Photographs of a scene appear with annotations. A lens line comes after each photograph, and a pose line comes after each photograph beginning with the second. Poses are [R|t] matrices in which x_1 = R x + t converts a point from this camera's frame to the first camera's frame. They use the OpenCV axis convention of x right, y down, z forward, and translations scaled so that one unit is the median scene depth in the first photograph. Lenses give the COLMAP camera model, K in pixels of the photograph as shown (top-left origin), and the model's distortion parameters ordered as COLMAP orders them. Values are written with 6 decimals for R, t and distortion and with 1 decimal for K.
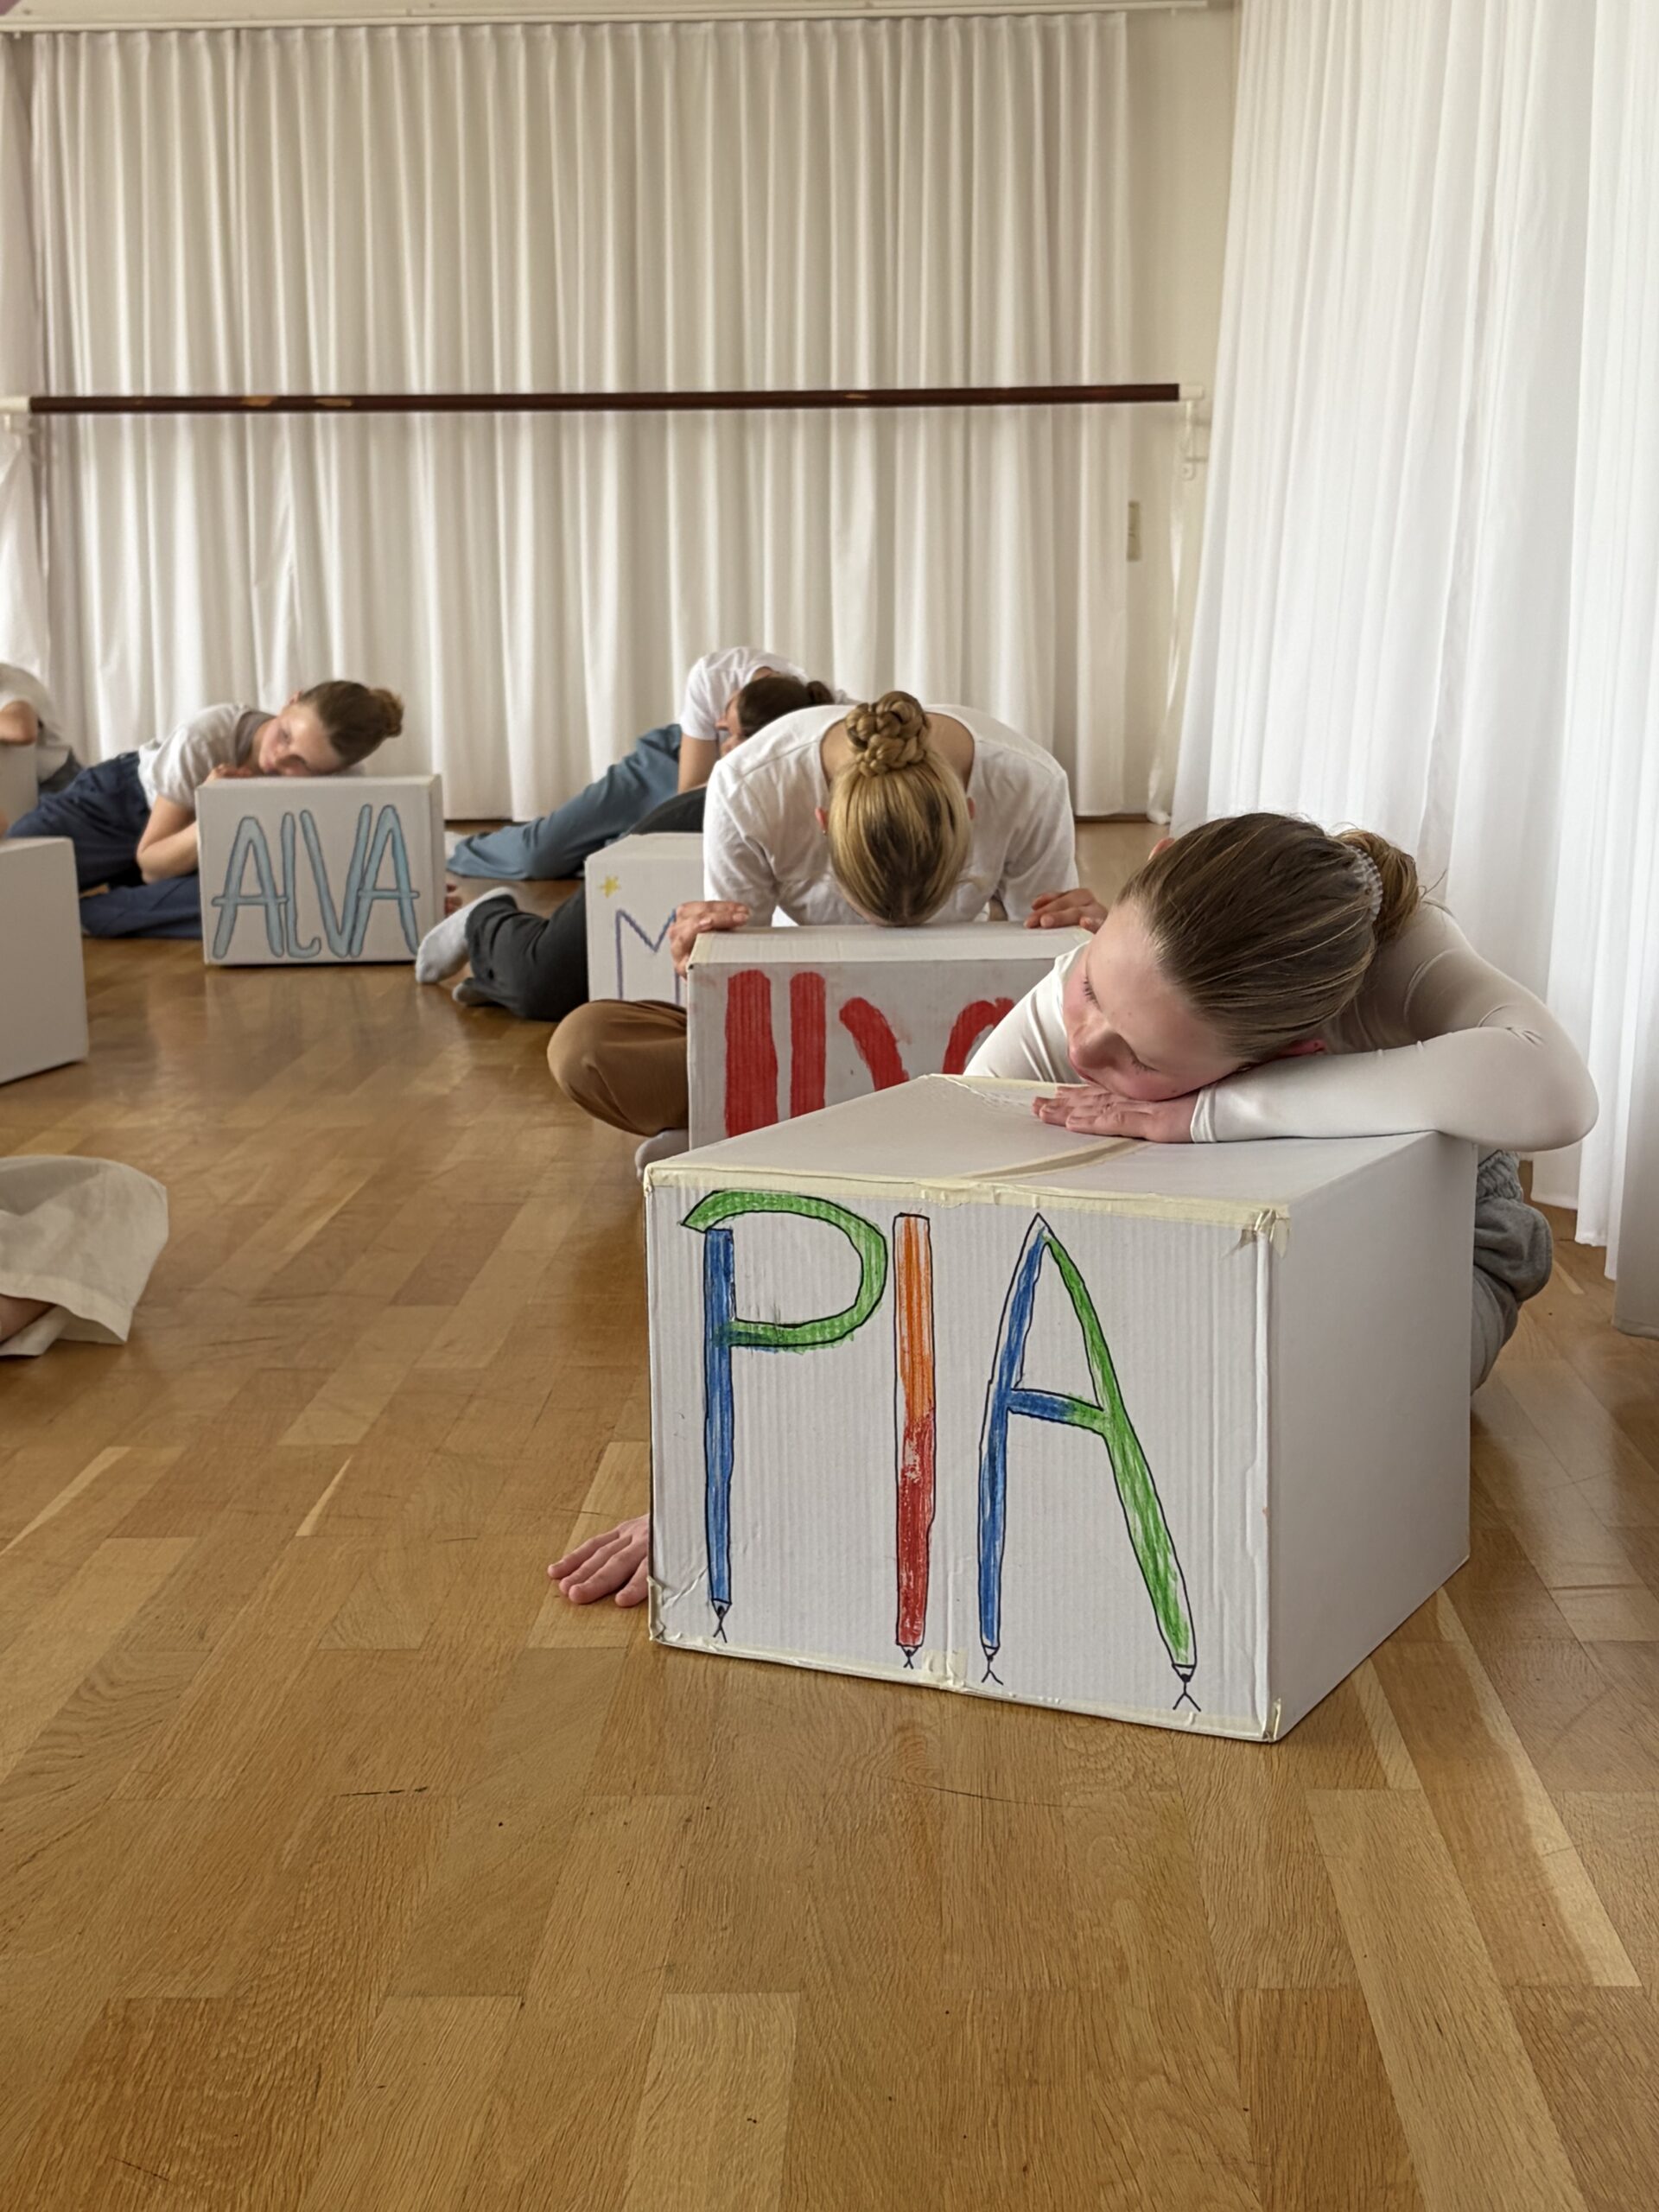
lens RADIAL K [[3379.4, 0, 812.7], [0, 3379.4, 1064.1], [0, 0, 1]] dist [0.146188, 0.000000]
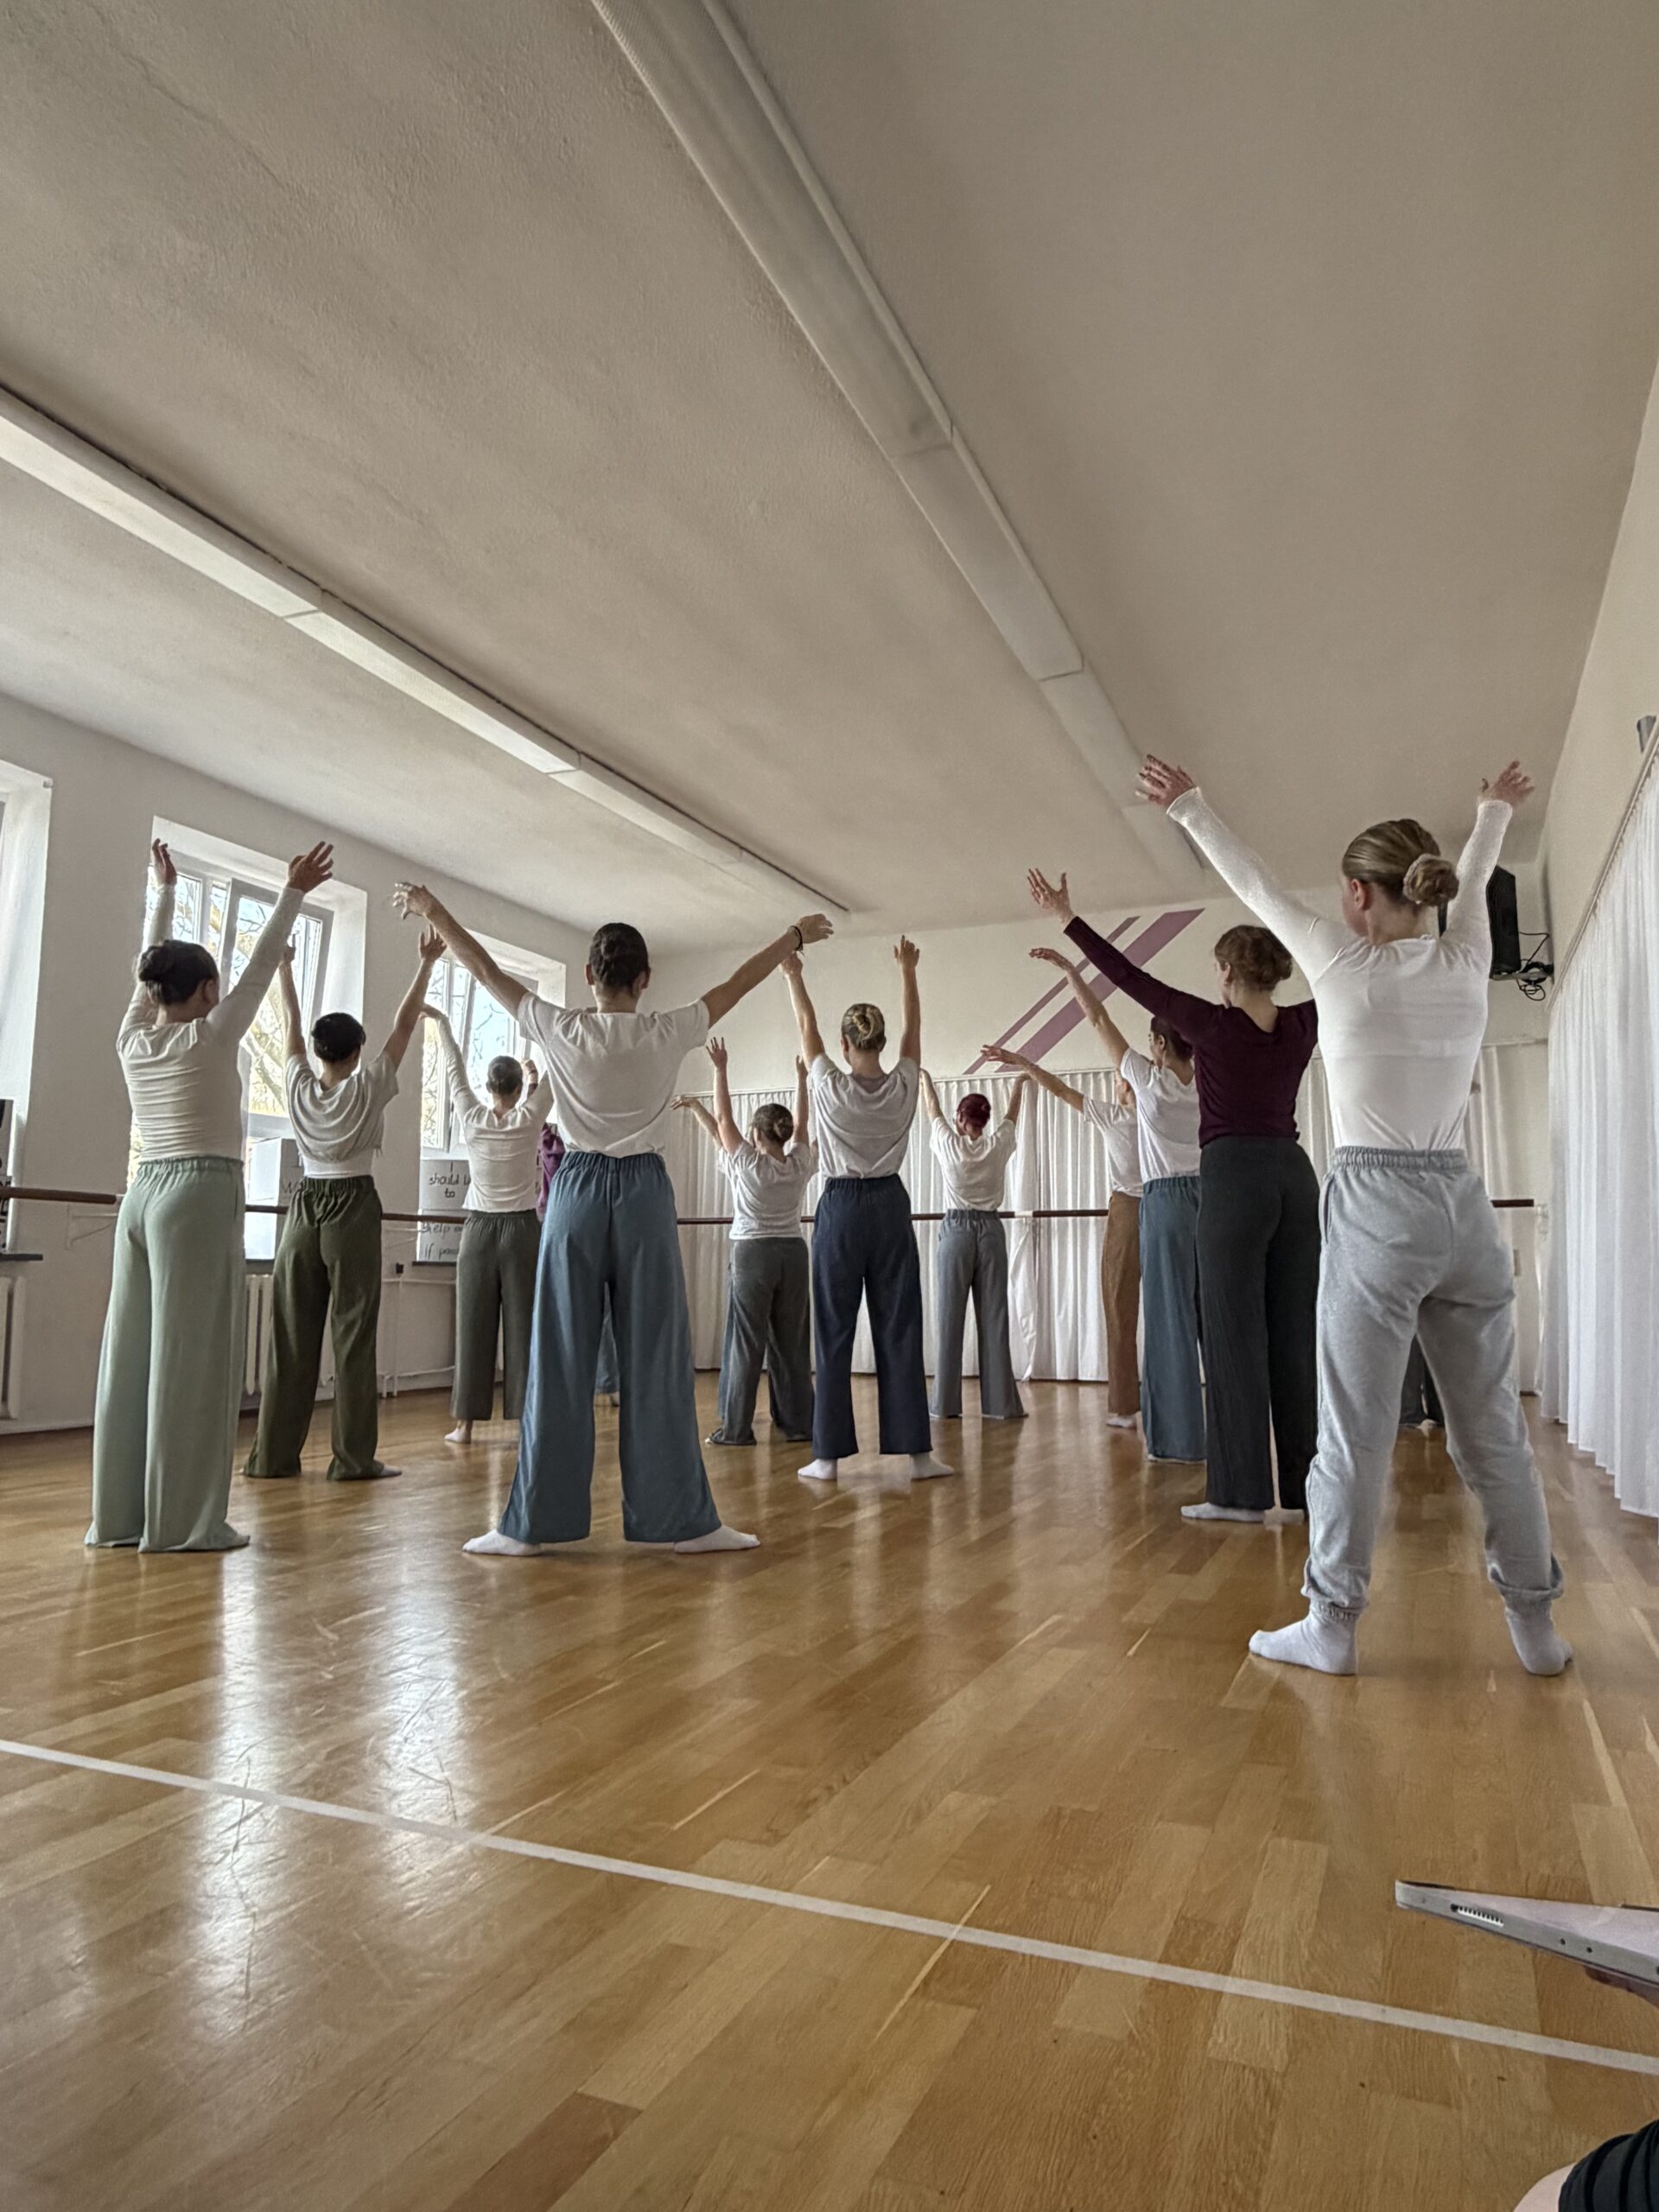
lens RADIAL K [[1407.1, 0, 814.9], [0, 1407.1, 1119.6], [0, 0, 1]] dist [-0.003950, 0.006290]
pose [[0.930870, -0.032887, -0.363868, 0.030160], [-0.060861, 0.968066, -0.243194, 0.029645], [0.360246, 0.248527, 0.899142, -0.140082]]
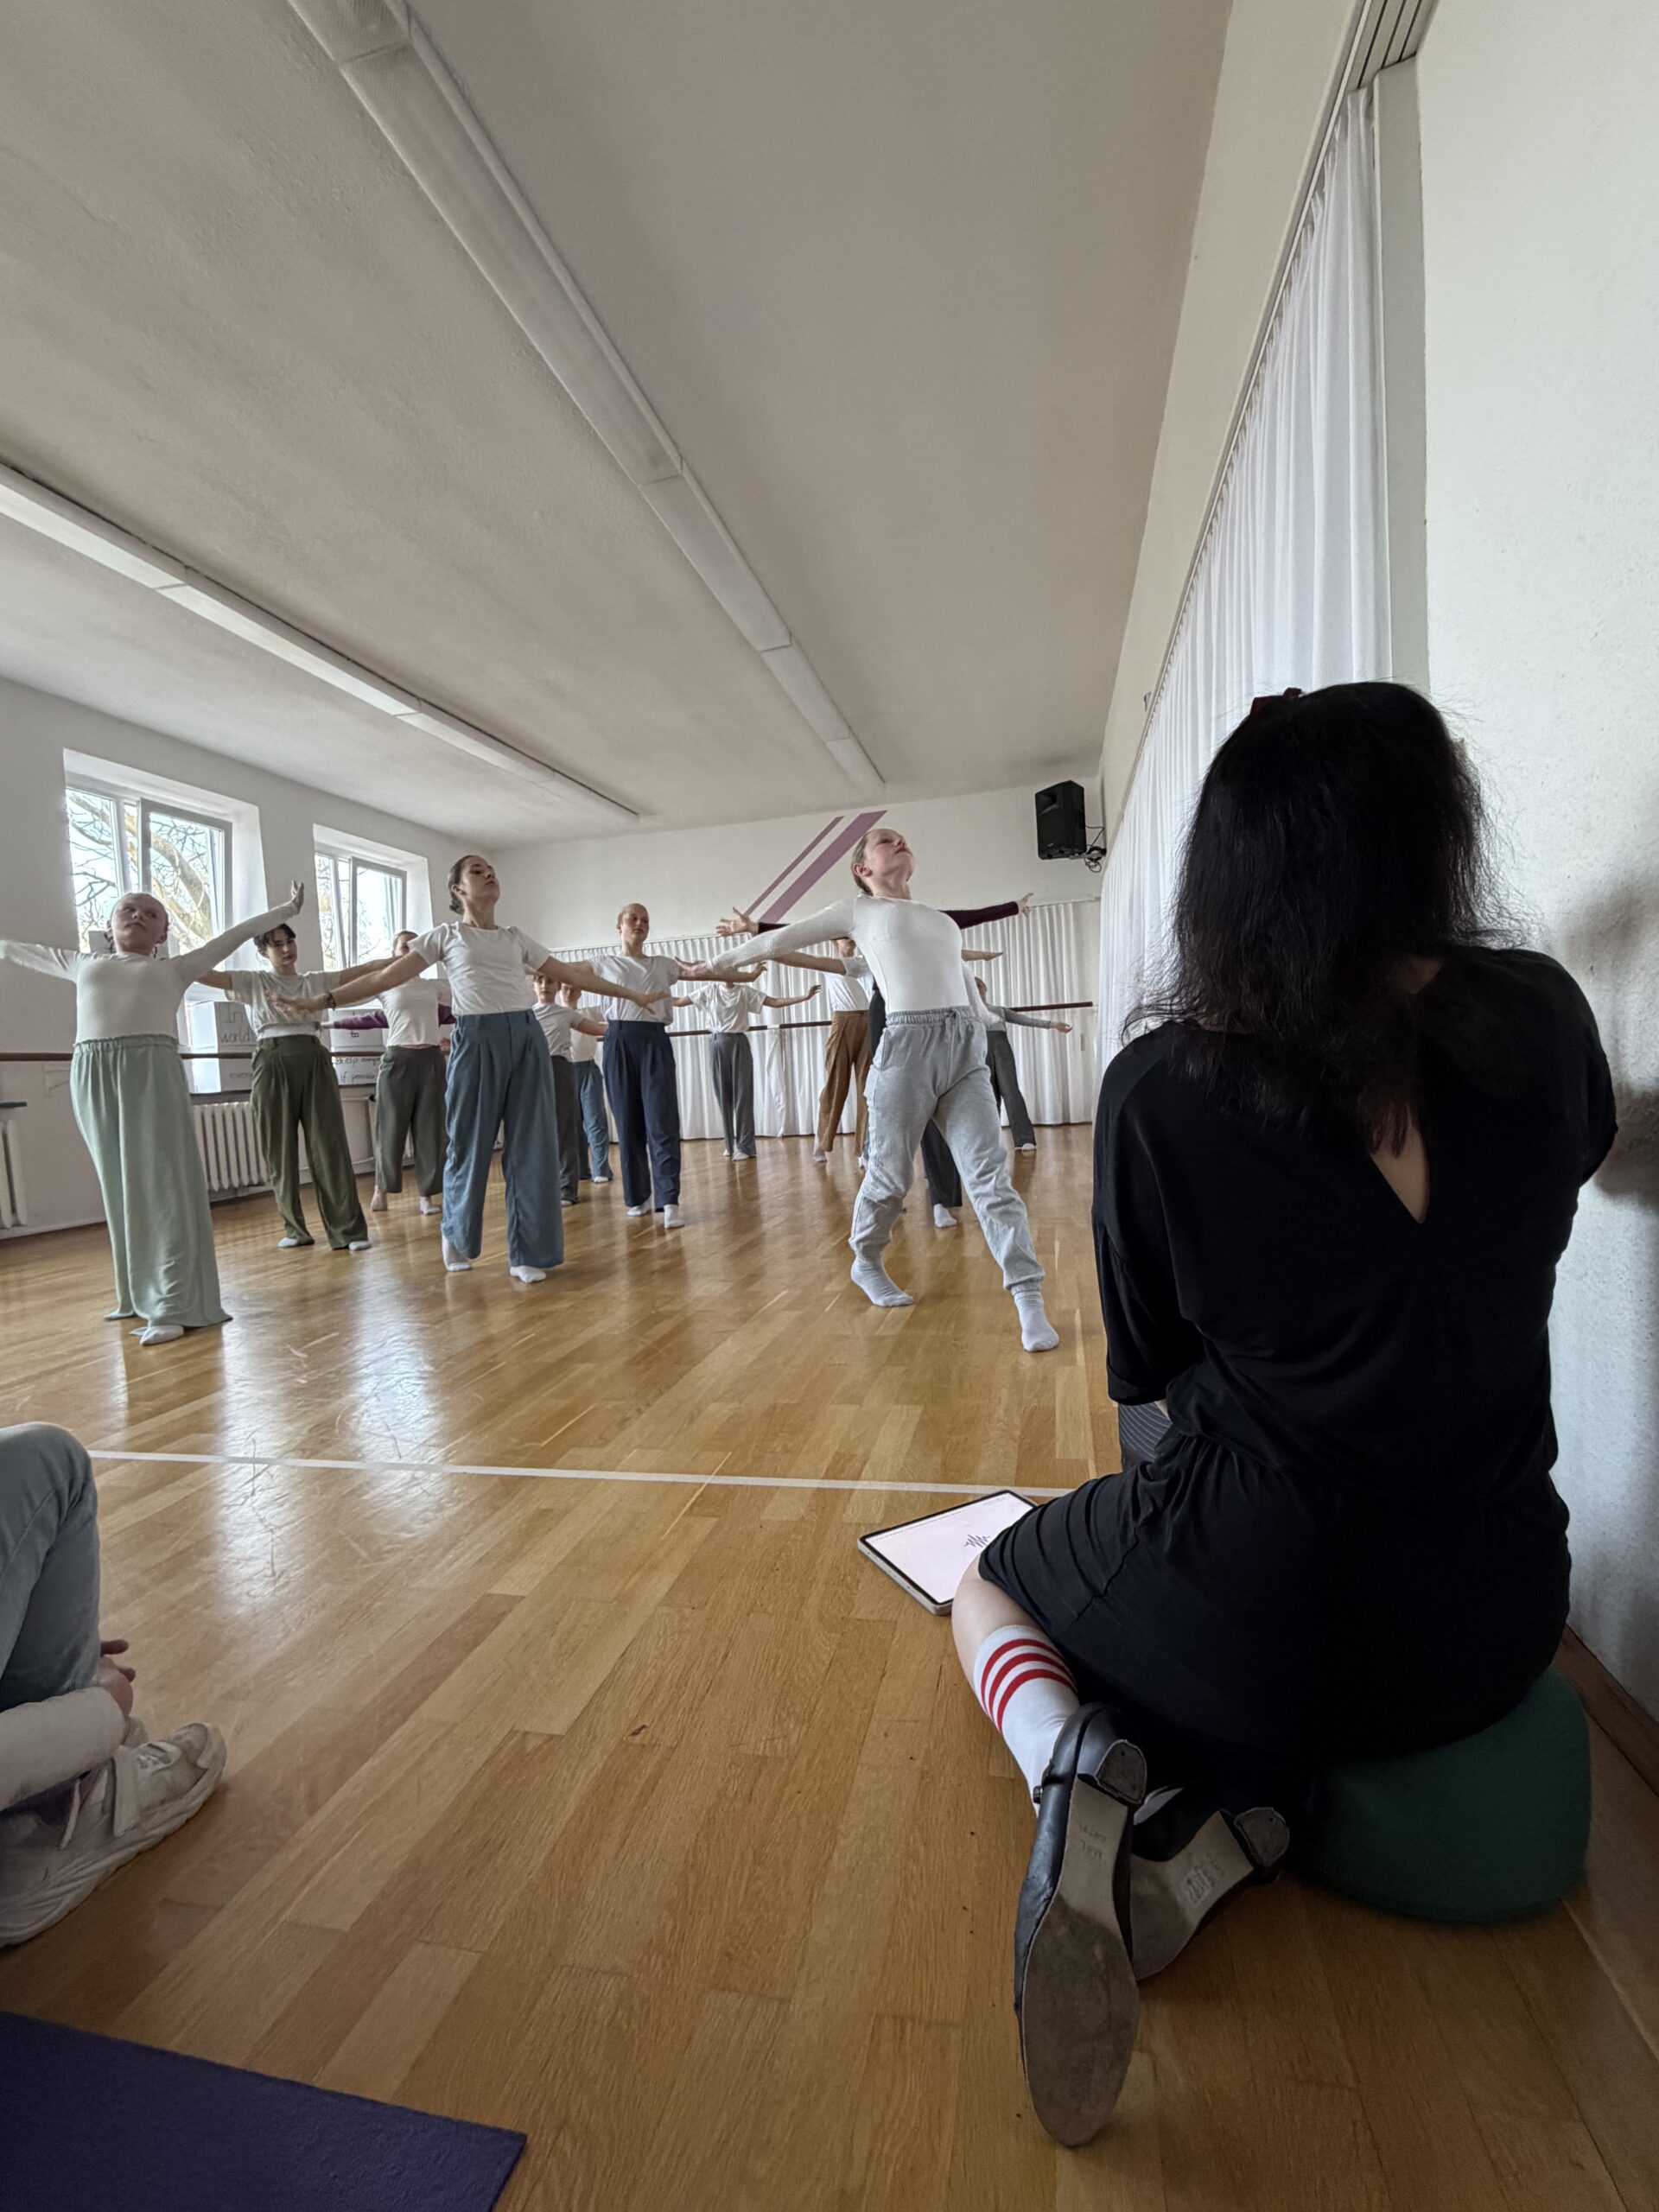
lens RADIAL K [[970.2, 0, 827.7], [0, 970.2, 1124.4], [0, 0, 1]] dist [0.005868, -0.000738]
pose [[0.982478, -0.037373, -0.182592, 0.095840], [0.023390, 0.996668, -0.078143, 0.006725], [0.184904, 0.072503, 0.980079, -0.219179]]
